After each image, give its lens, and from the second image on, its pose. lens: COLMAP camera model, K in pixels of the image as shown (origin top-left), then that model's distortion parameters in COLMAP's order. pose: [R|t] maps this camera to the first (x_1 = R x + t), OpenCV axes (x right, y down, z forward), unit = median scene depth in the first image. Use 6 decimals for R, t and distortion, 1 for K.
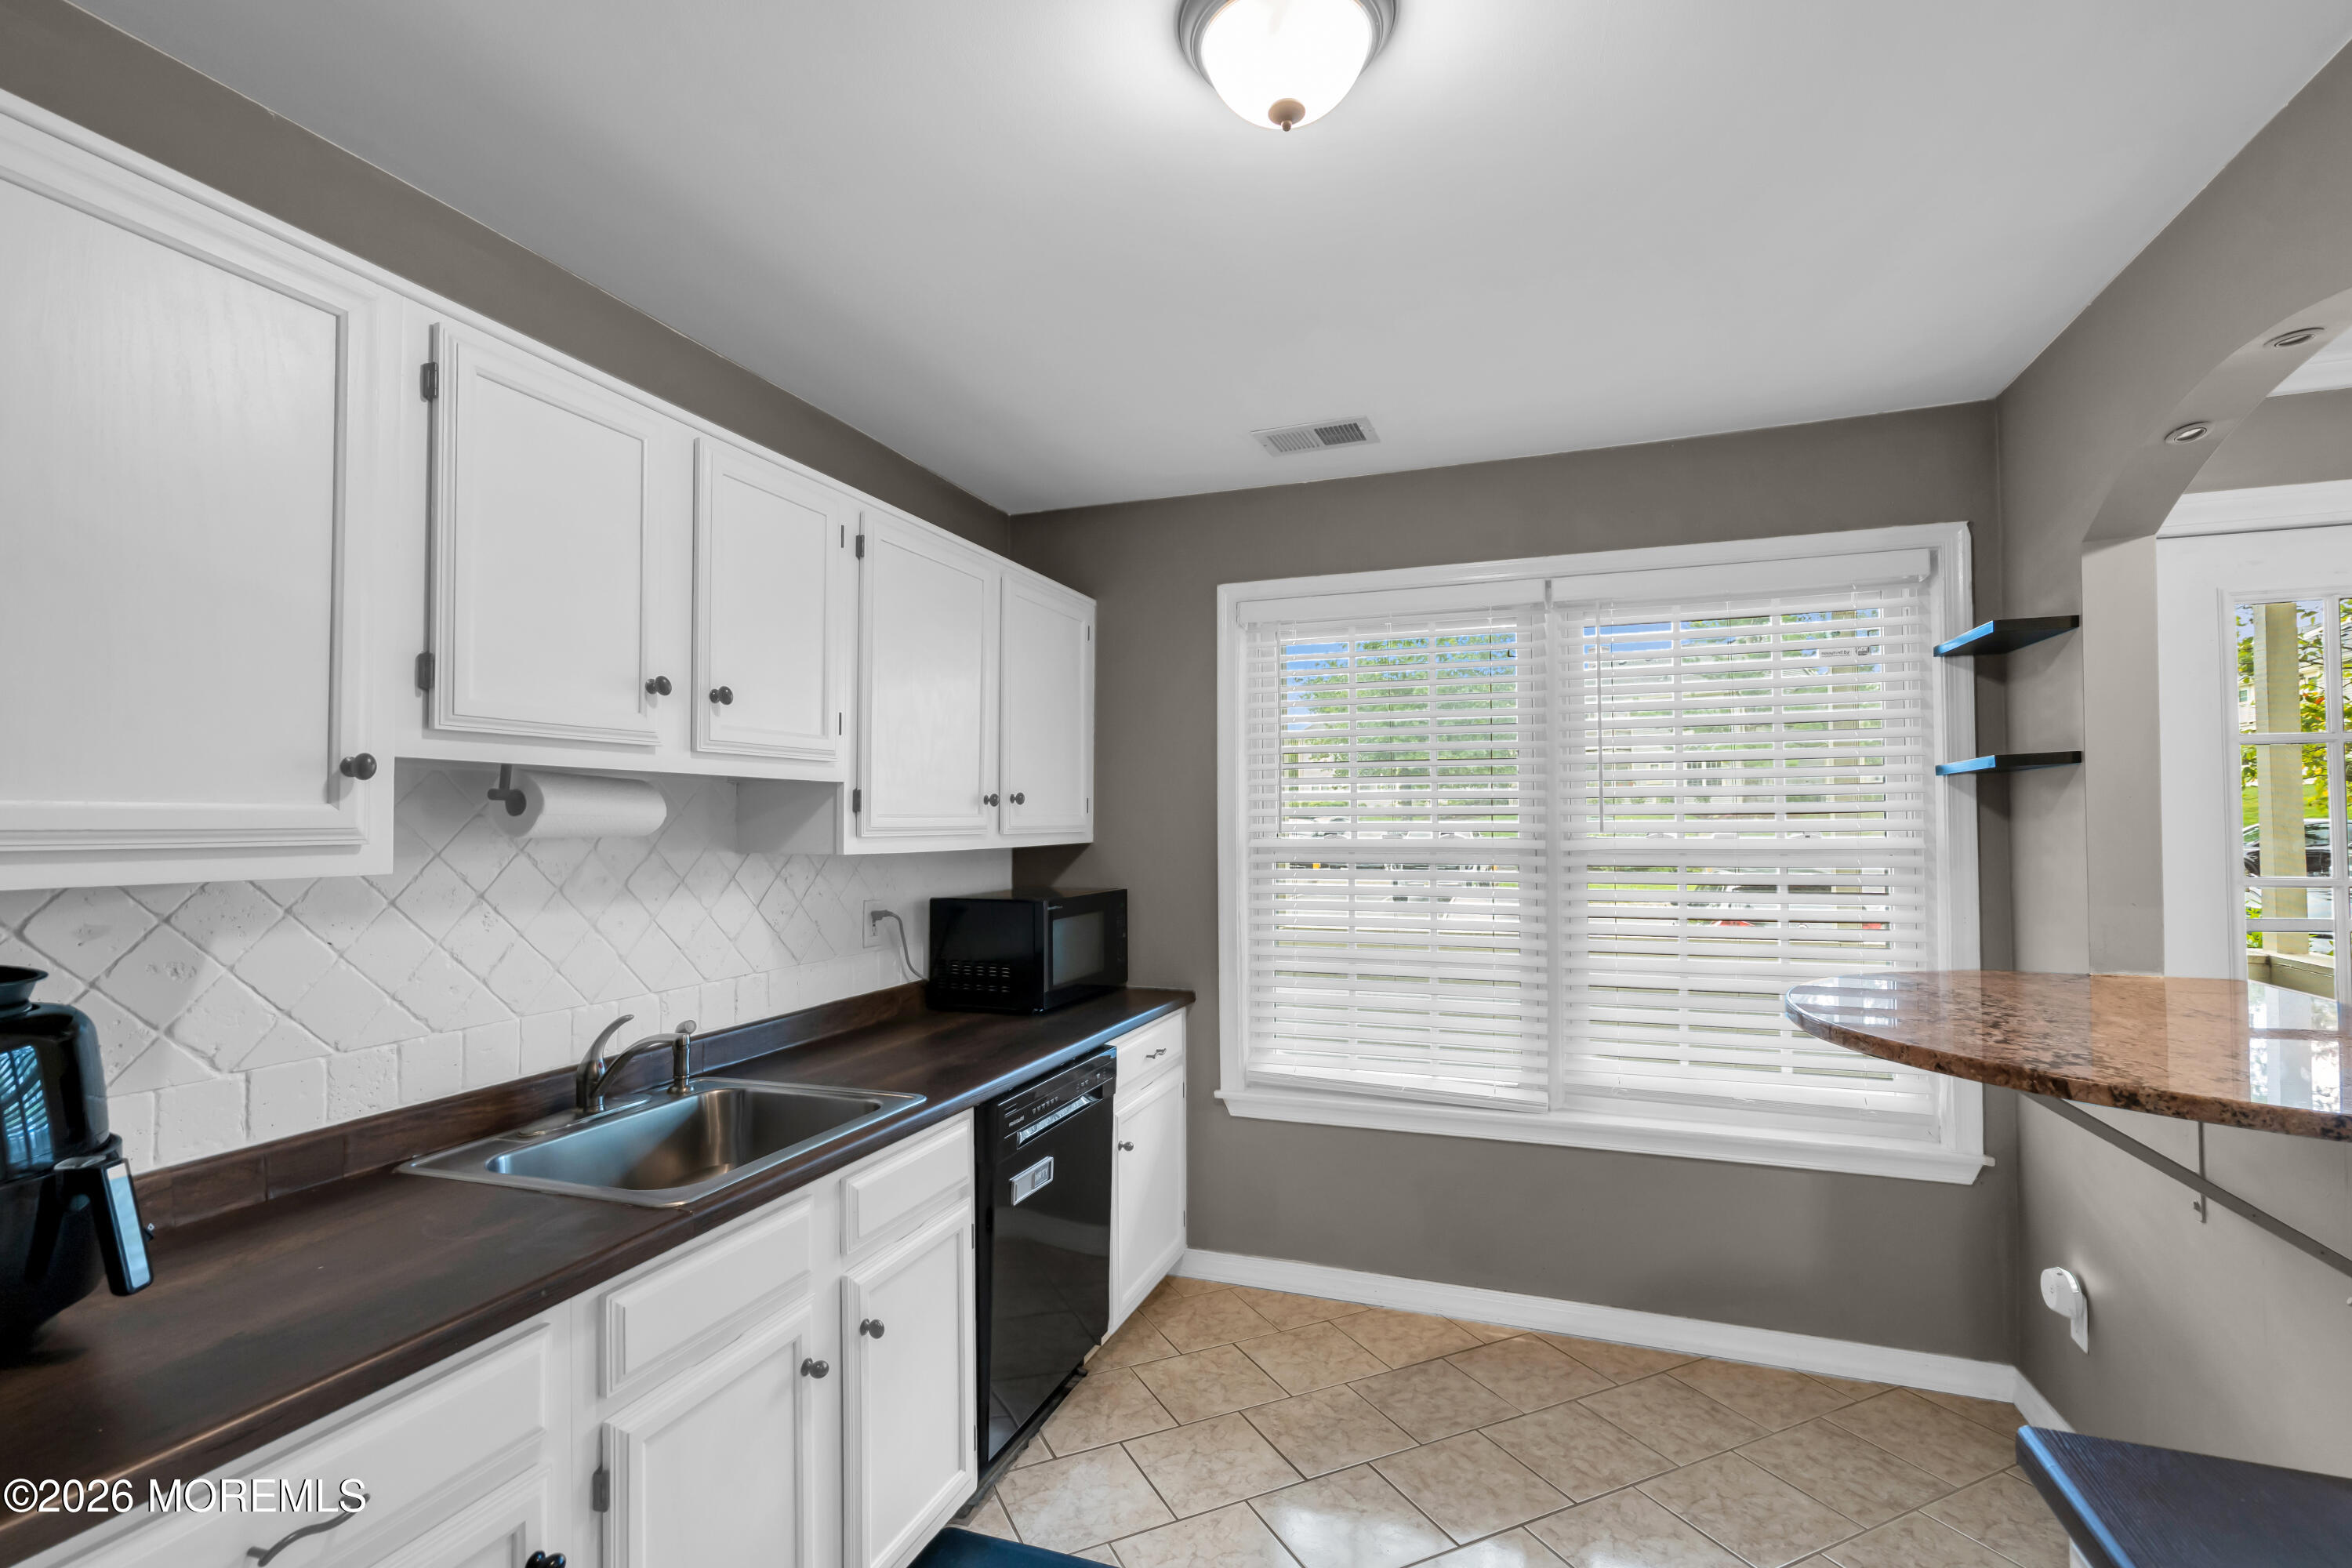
lens RADIAL K [[1079.5, 0, 1215.7], [0, 1079.5, 807.2], [0, 0, 1]] dist [-0.002057, 0.000470]
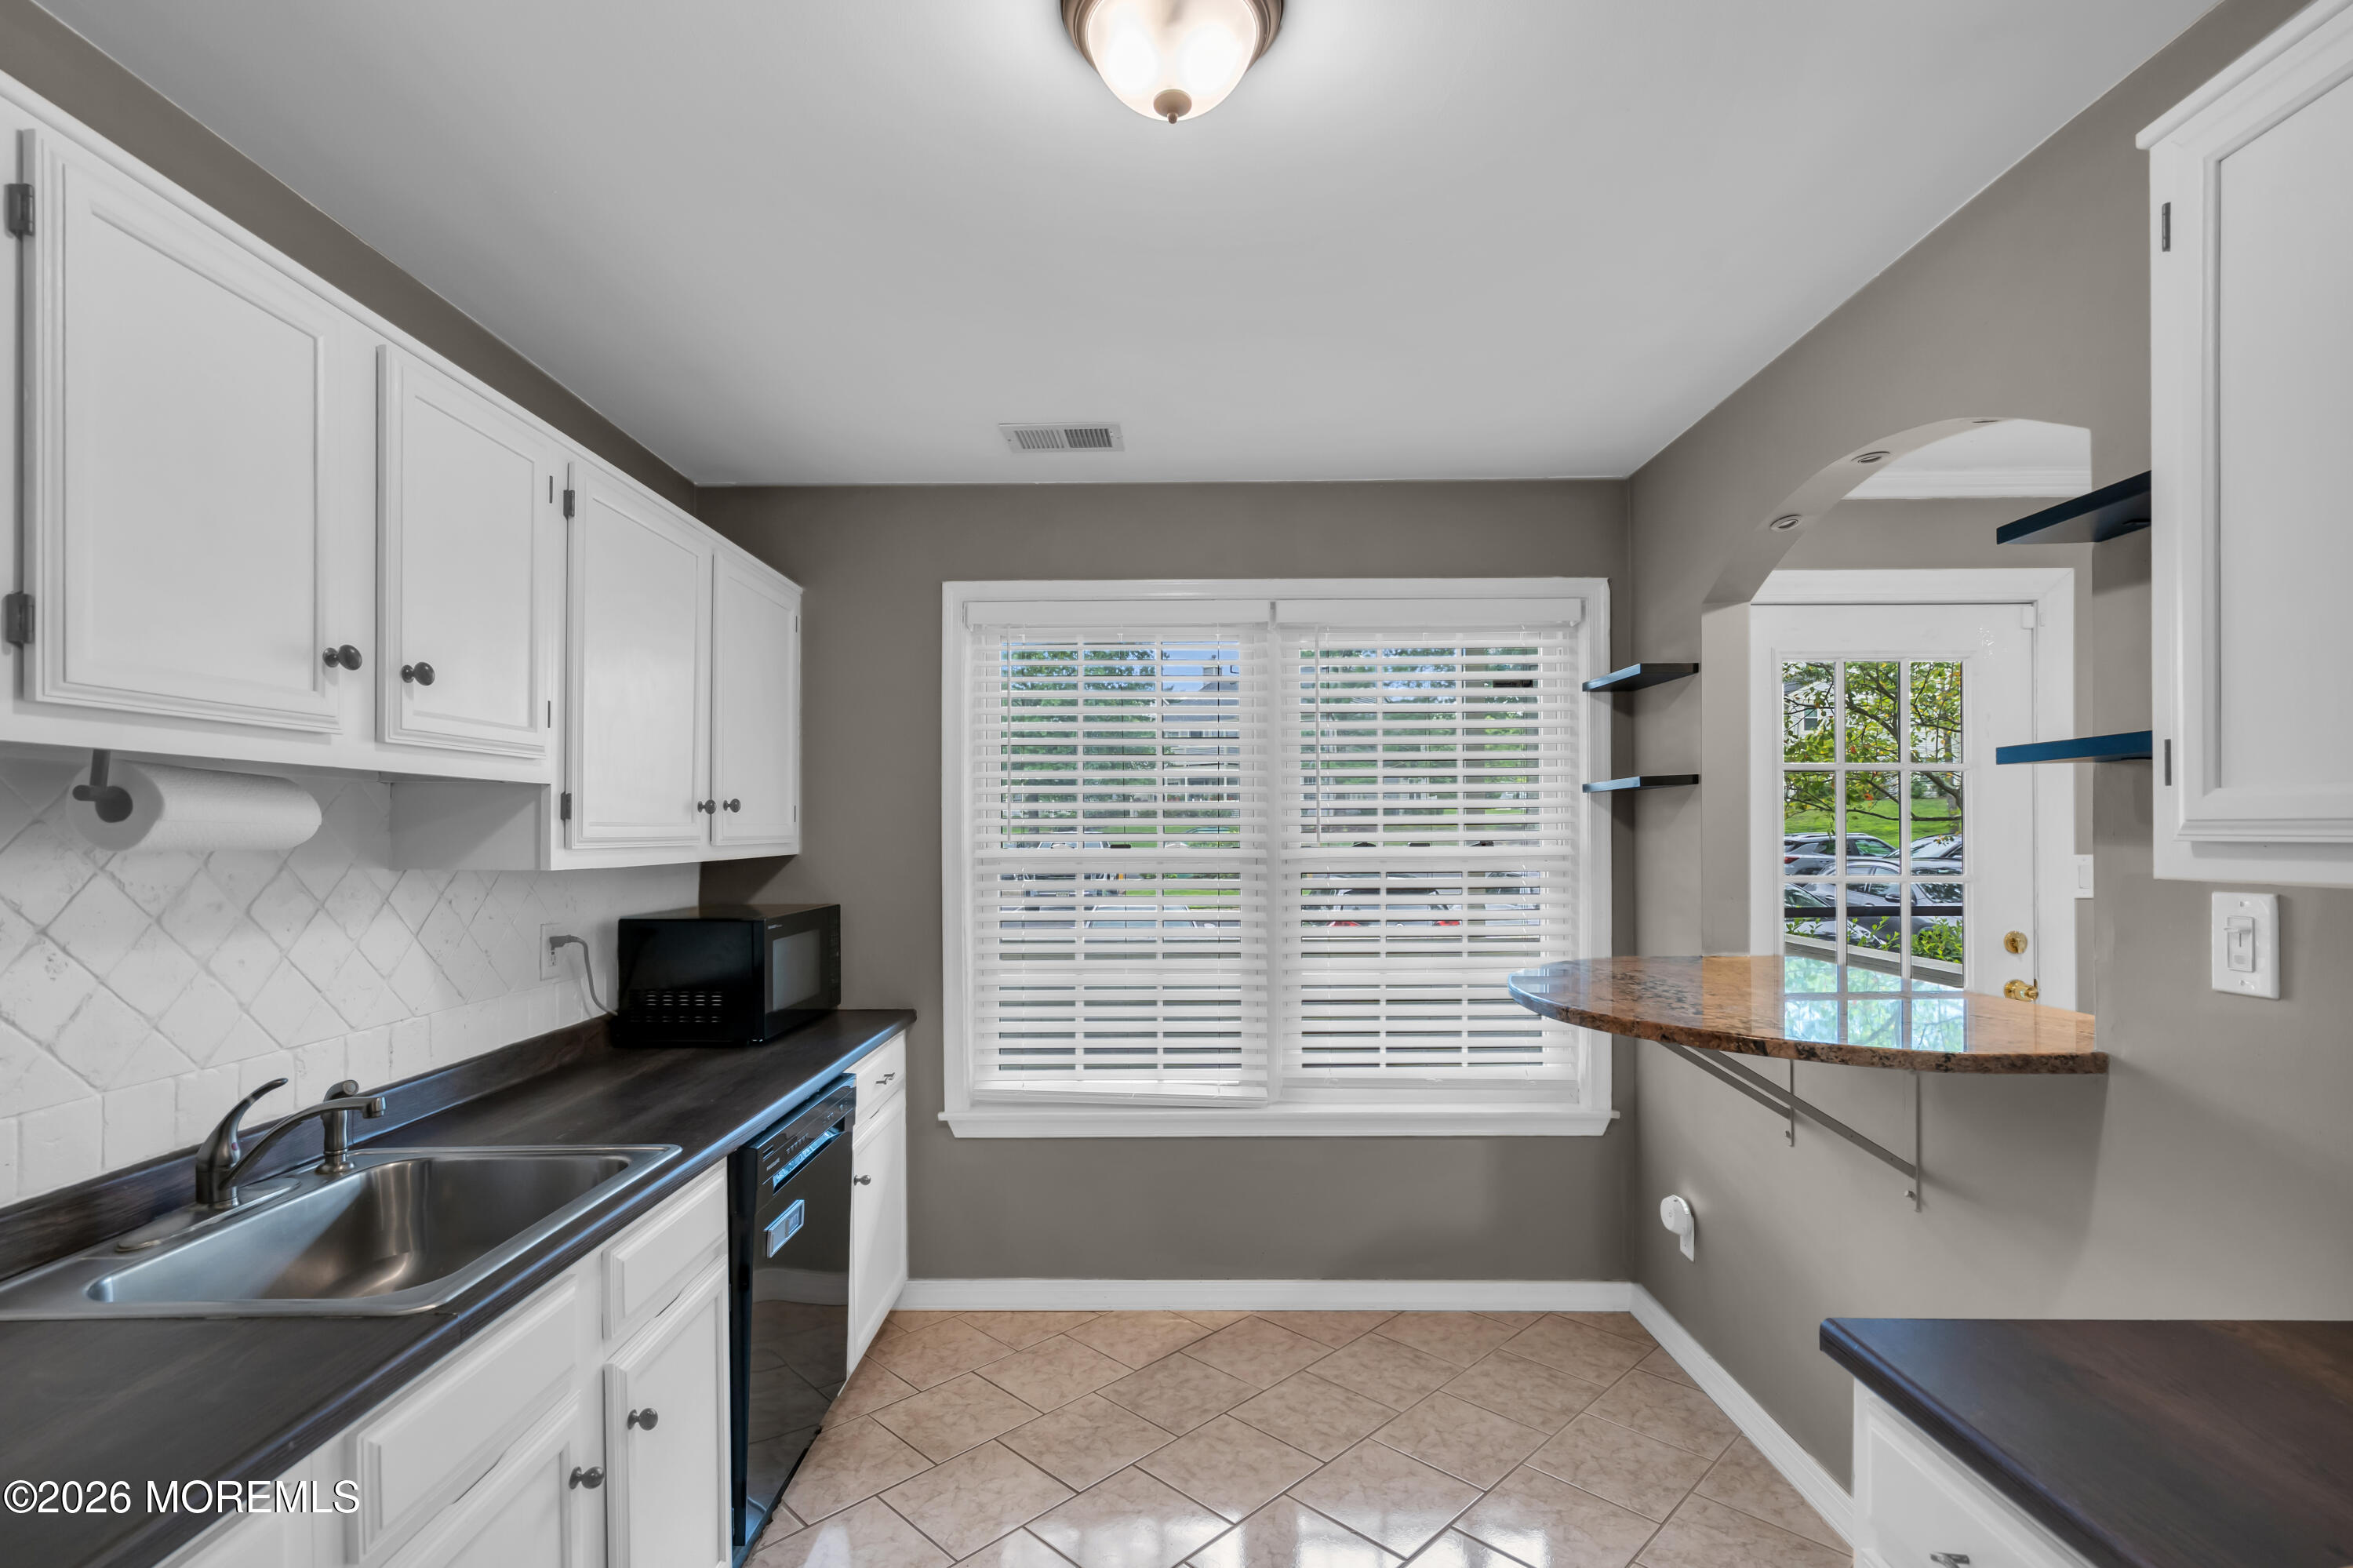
lens RADIAL K [[1080.0, 0, 1204.2], [0, 1080.0, 837.6], [0, 0, 1]] dist [-0.002057, 0.000470]
pose [[0.940747, -0.001060, 0.339107, -0.138232], [-0.005140, 0.999836, 0.017384, 0.001429], [-0.339069, -0.018097, 0.940587, 0.034340]]
